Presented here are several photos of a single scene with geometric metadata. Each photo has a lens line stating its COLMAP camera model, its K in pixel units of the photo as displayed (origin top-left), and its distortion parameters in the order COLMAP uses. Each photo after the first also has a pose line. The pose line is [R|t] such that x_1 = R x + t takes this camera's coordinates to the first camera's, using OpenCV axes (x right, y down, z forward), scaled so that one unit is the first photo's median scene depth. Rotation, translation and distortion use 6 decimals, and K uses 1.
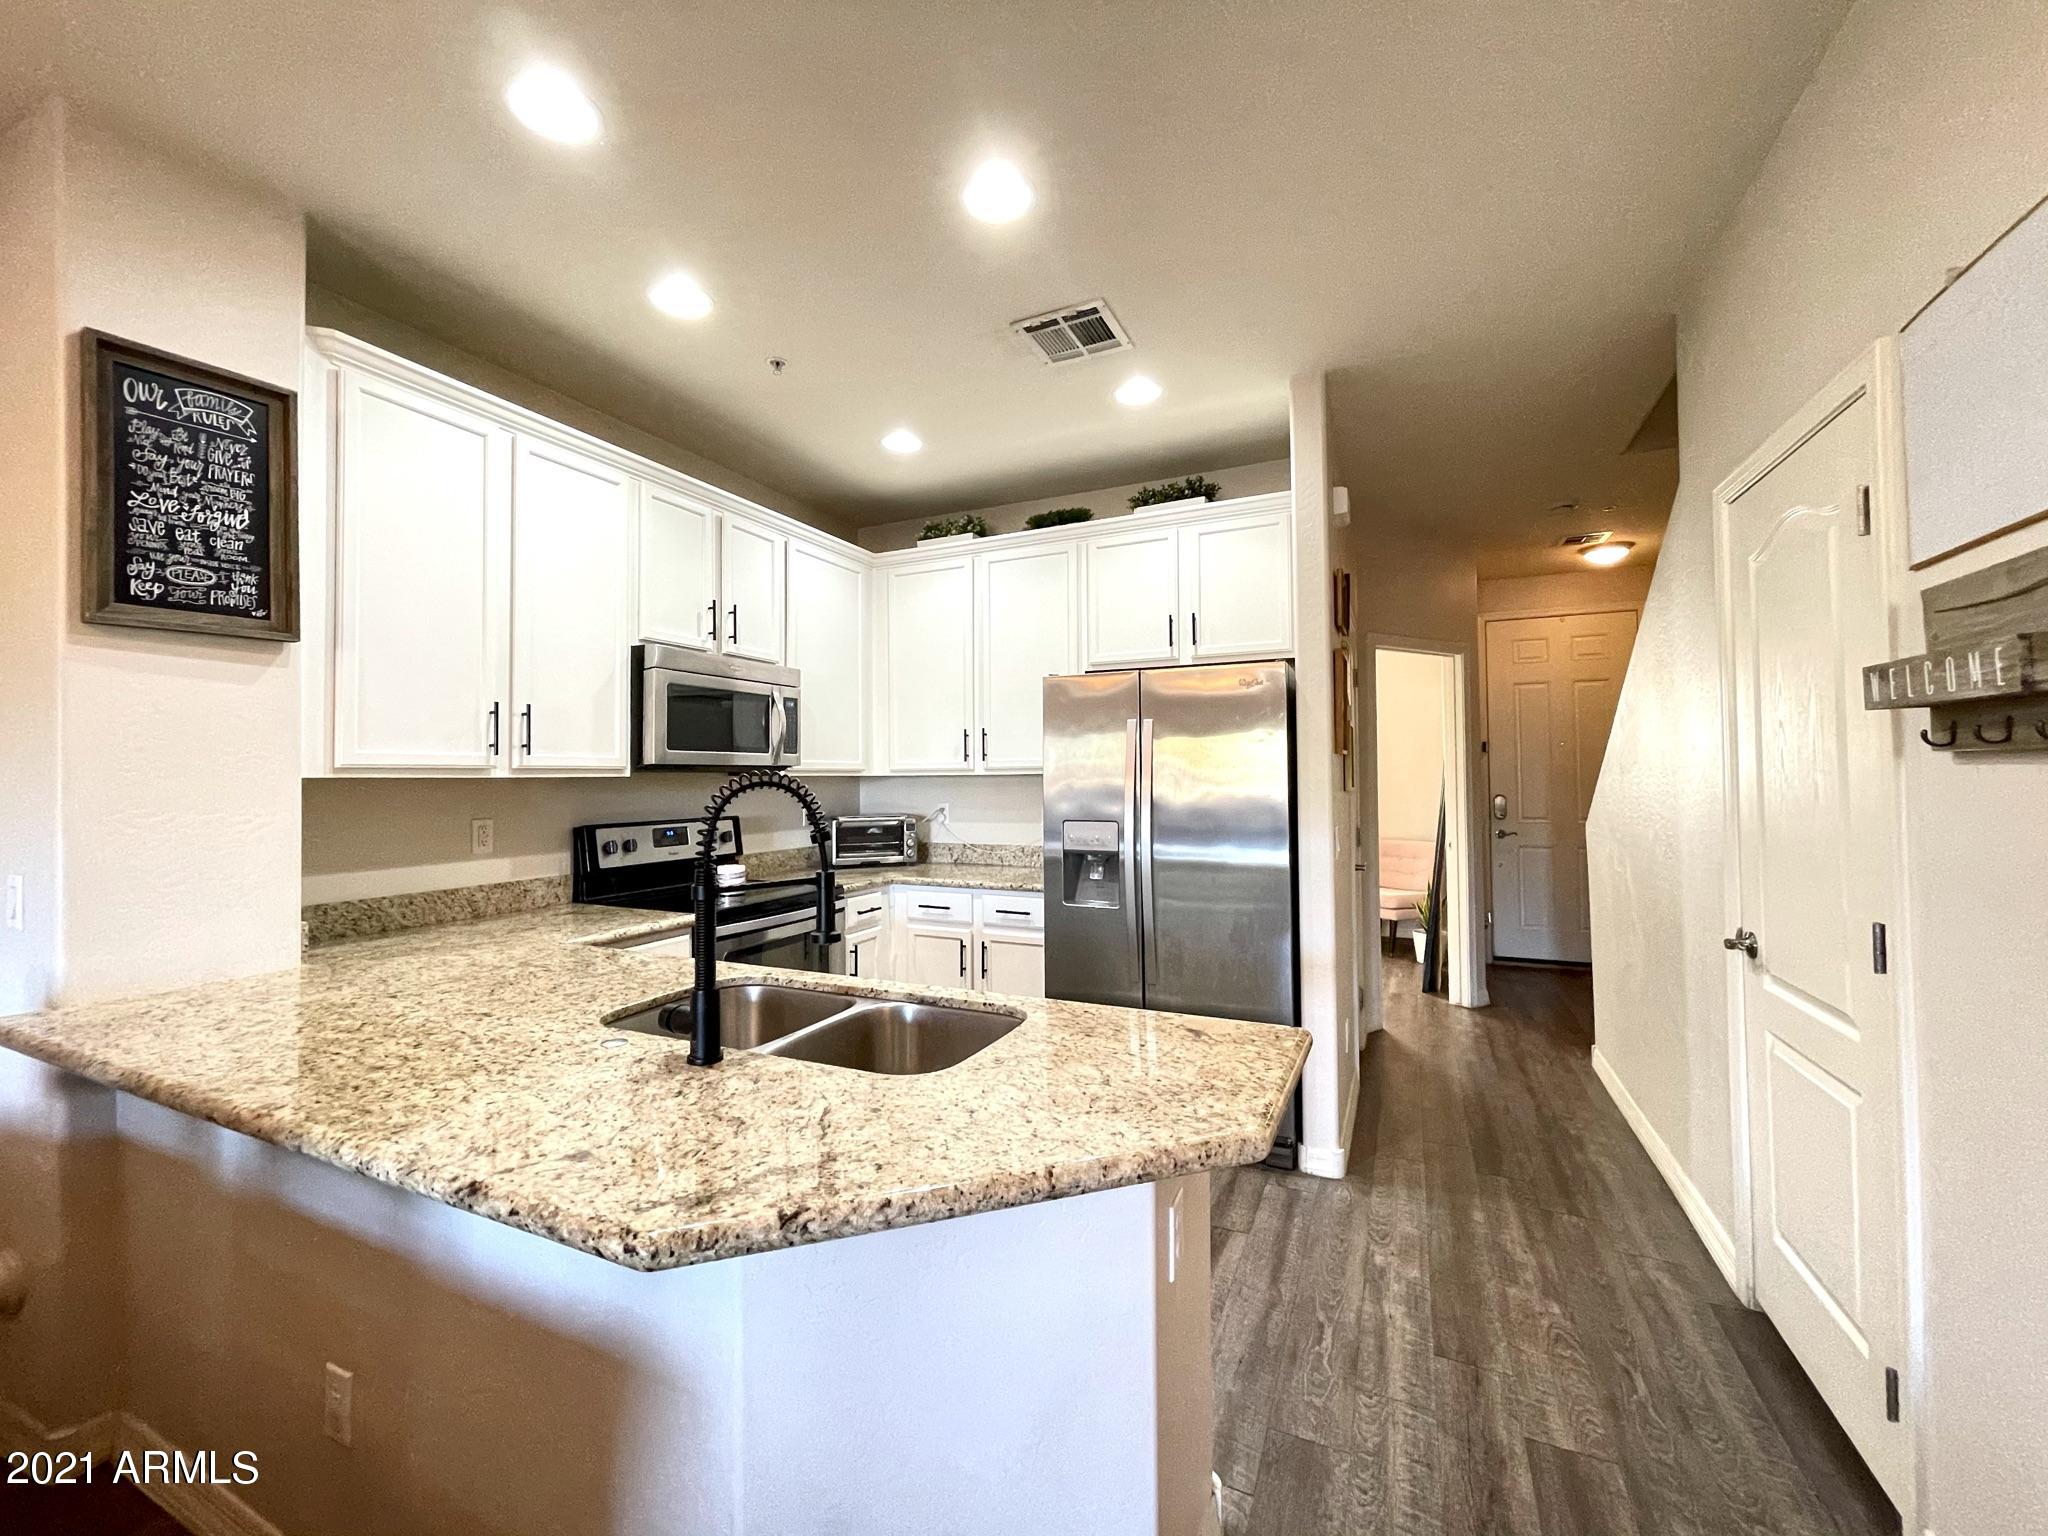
lens RADIAL K [[826.1, 0, 1022.1], [0, 826.1, 758.5], [0, 0, 1]] dist [-0.009923, 0.003289]
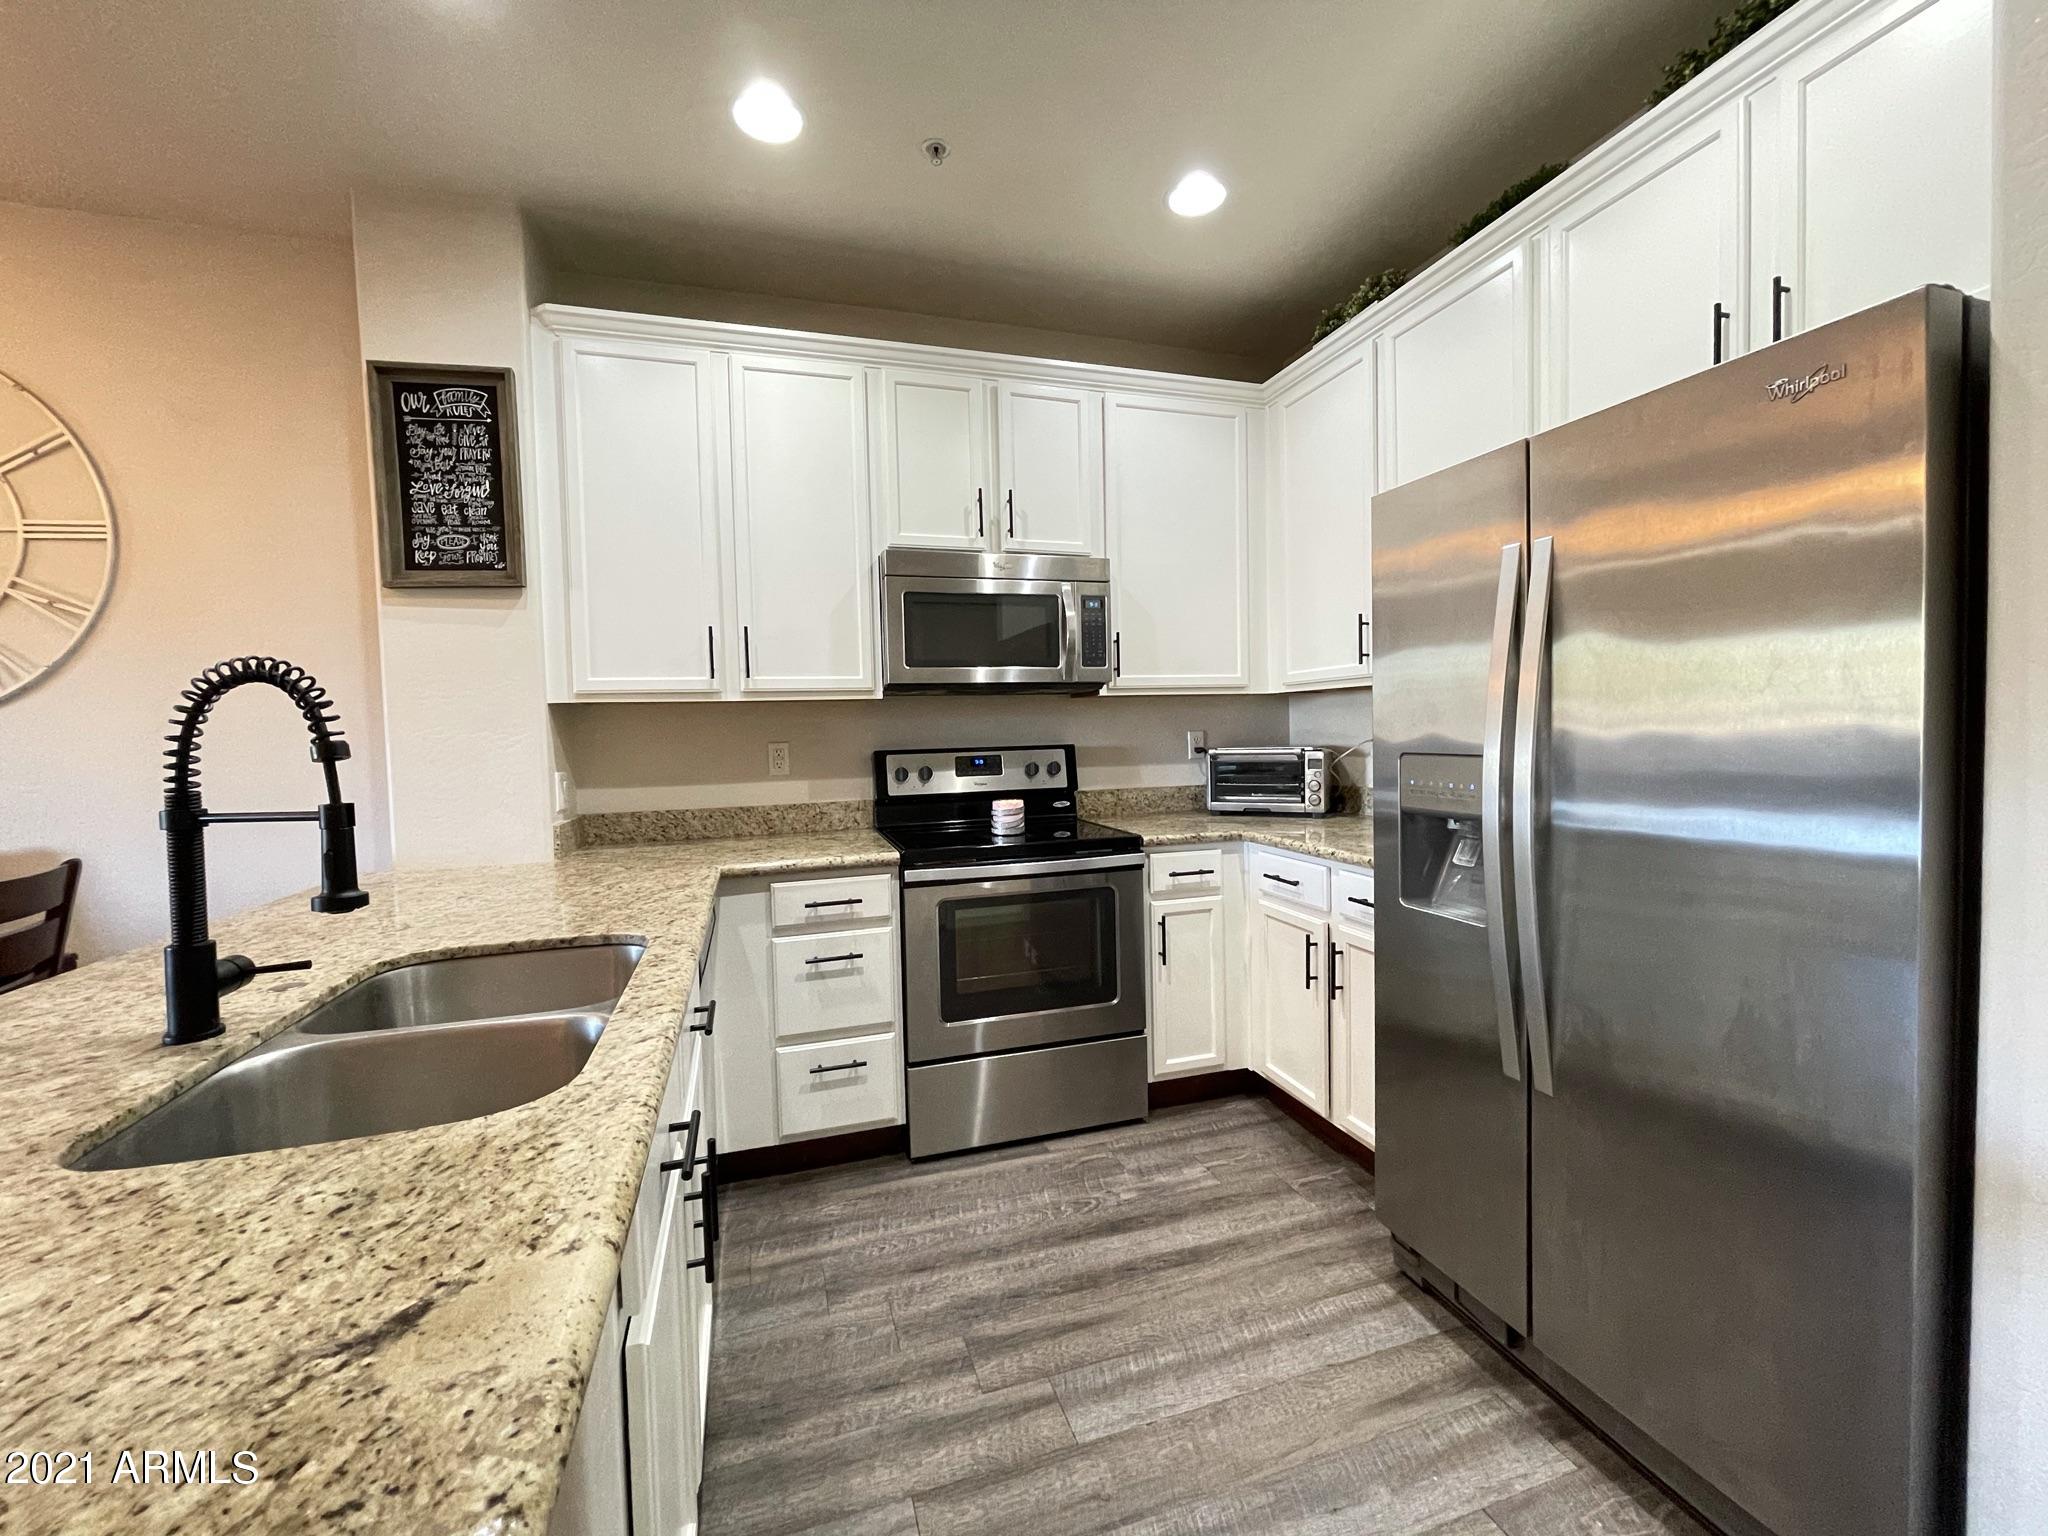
lens RADIAL K [[826.1, 0, 1014.2], [0, 826.1, 761.0], [0, 0, 1]] dist [-0.009923, 0.003289]
pose [[0.673221, 0.020472, -0.739158, 0.337737], [0.036076, 0.997517, 0.060485, 0.044532], [0.738561, -0.067386, 0.670811, 0.521209]]
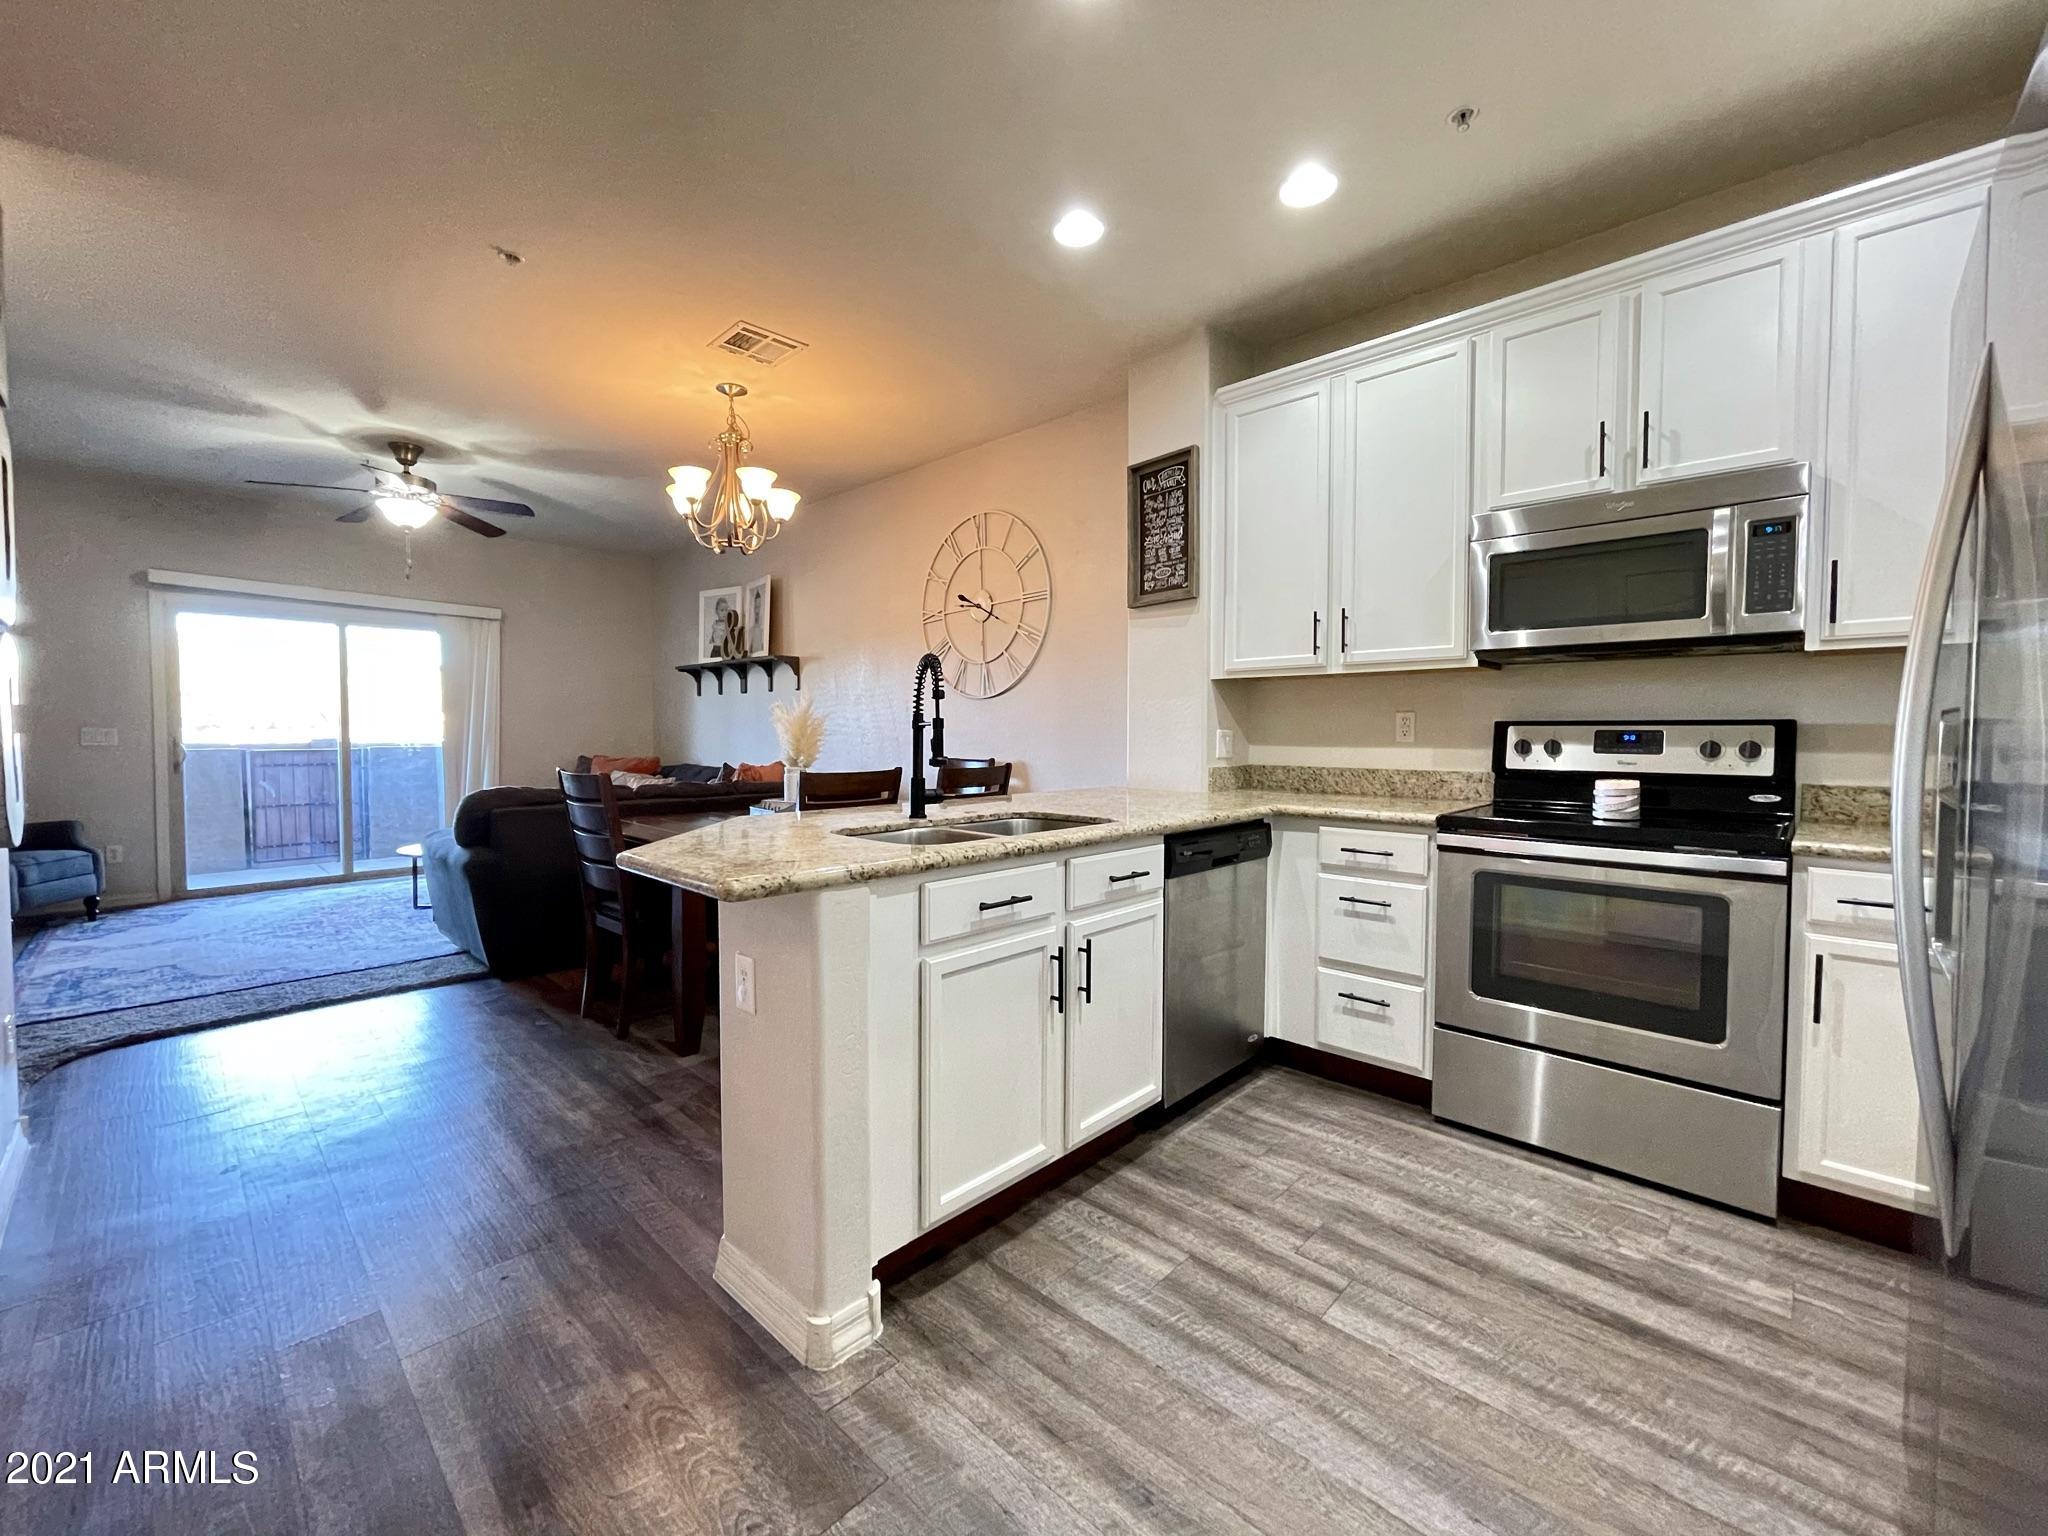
lens RADIAL K [[826.1, 0, 1020.8], [0, 826.1, 761.6], [0, 0, 1]] dist [-0.009923, 0.003289]
pose [[-0.321638, 0.043523, -0.945862, 0.608090], [0.023184, 0.999006, 0.038085, 0.087753], [0.946579, -0.009679, -0.322327, 0.879846]]
